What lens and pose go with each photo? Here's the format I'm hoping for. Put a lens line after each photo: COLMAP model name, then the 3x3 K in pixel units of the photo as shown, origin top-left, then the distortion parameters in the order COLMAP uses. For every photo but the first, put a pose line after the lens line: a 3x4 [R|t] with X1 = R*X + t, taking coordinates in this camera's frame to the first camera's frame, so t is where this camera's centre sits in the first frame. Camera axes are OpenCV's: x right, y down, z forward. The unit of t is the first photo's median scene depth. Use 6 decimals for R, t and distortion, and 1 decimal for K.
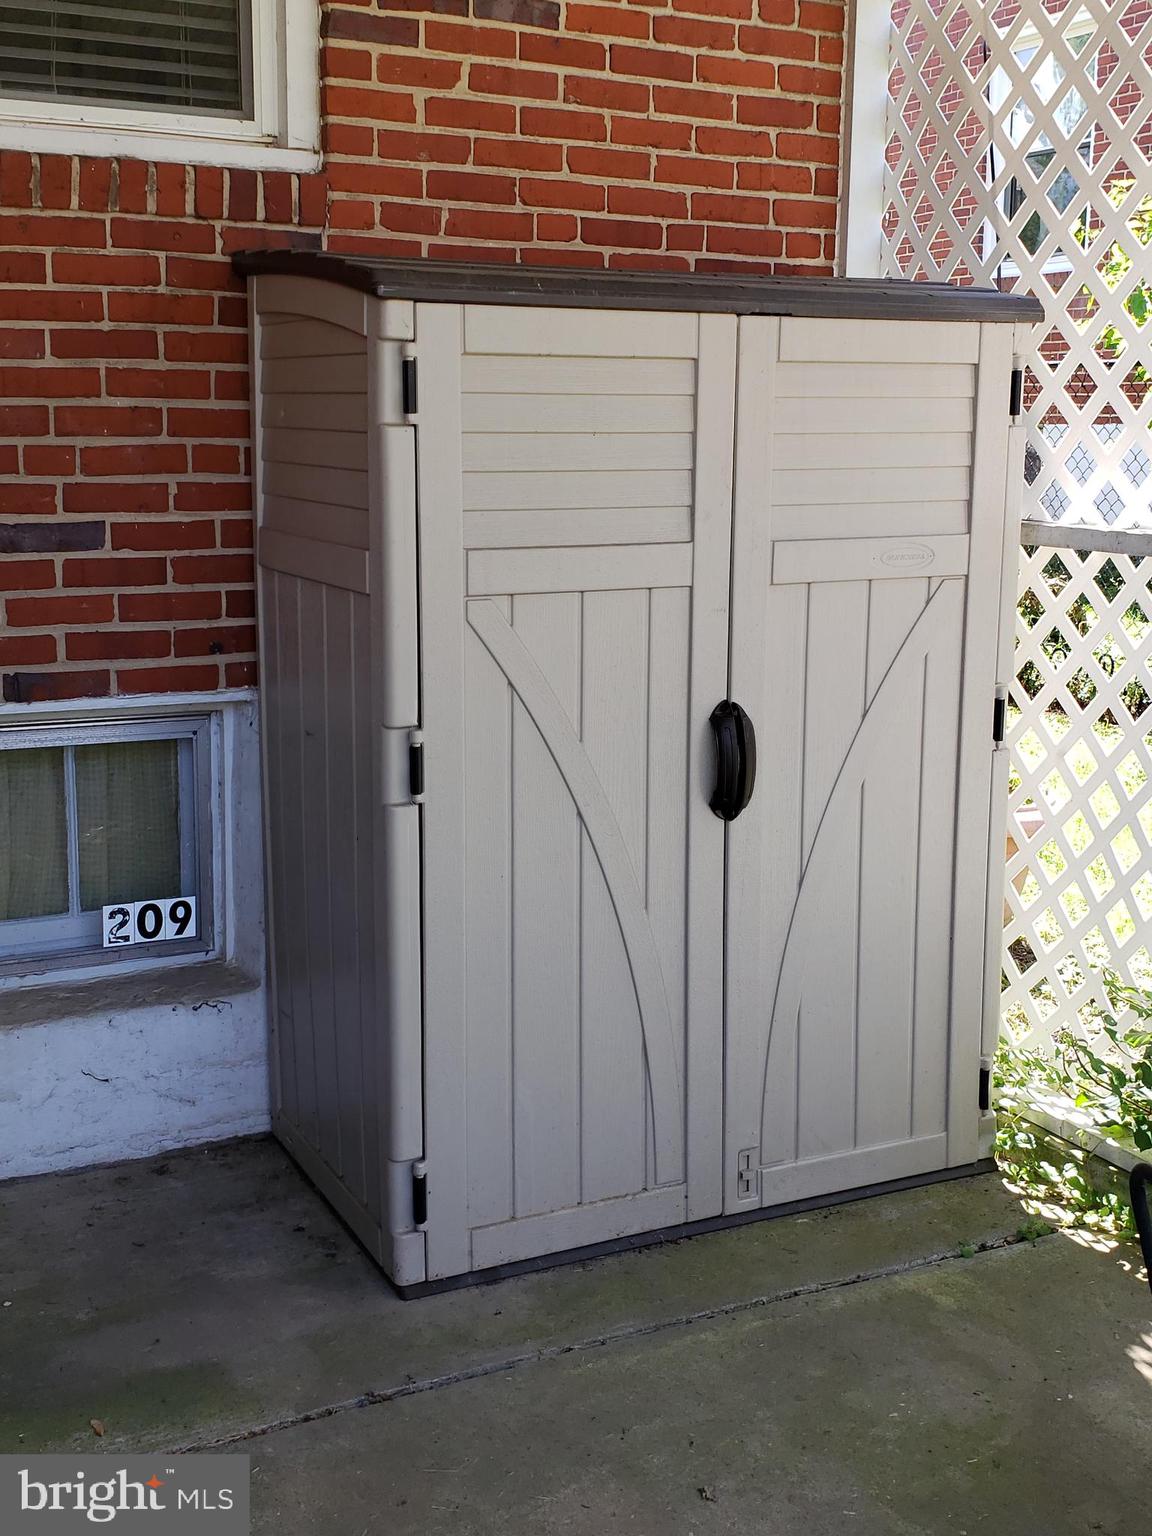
lens RADIAL K [[1792.0, 0, 621.1], [0, 1792.0, 745.1], [0, 0, 1]] dist [0.024516, 0.000000]
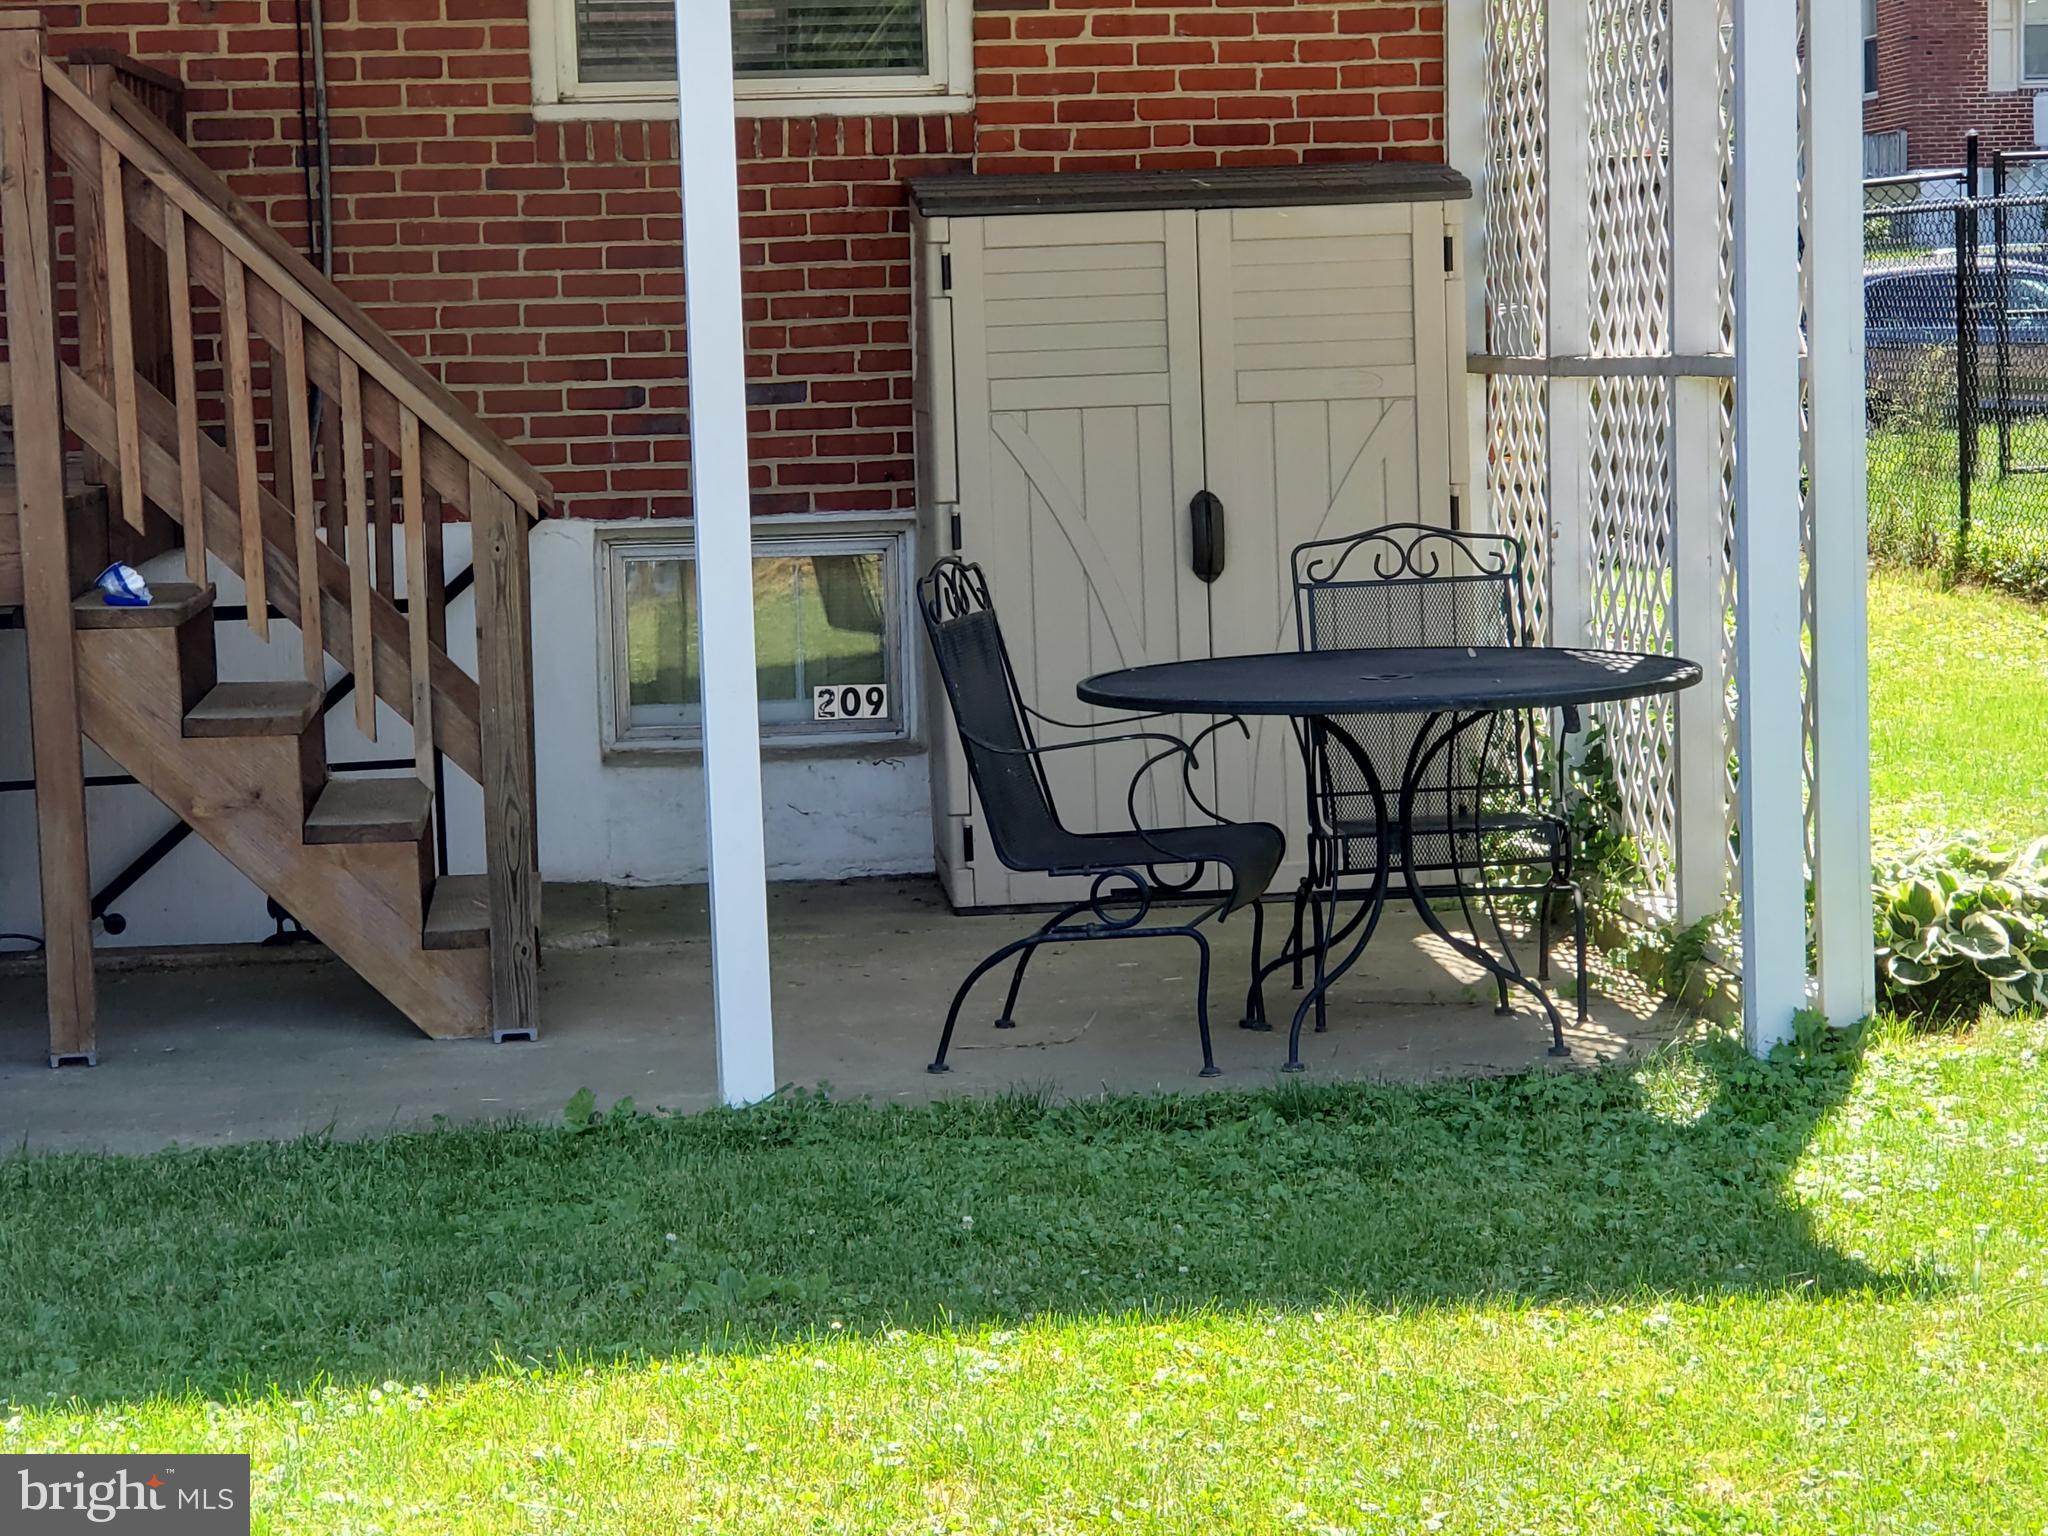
lens RADIAL K [[4443.7, 0, 1031.4], [0, 4443.7, 758.6], [0, 0, 1]] dist [0.053726, 0.000000]
pose [[0.921890, -0.006005, -0.387406, 1.116404], [-0.027181, 0.996414, -0.080125, 0.404931], [0.386498, 0.084397, 0.918421, -1.900926]]
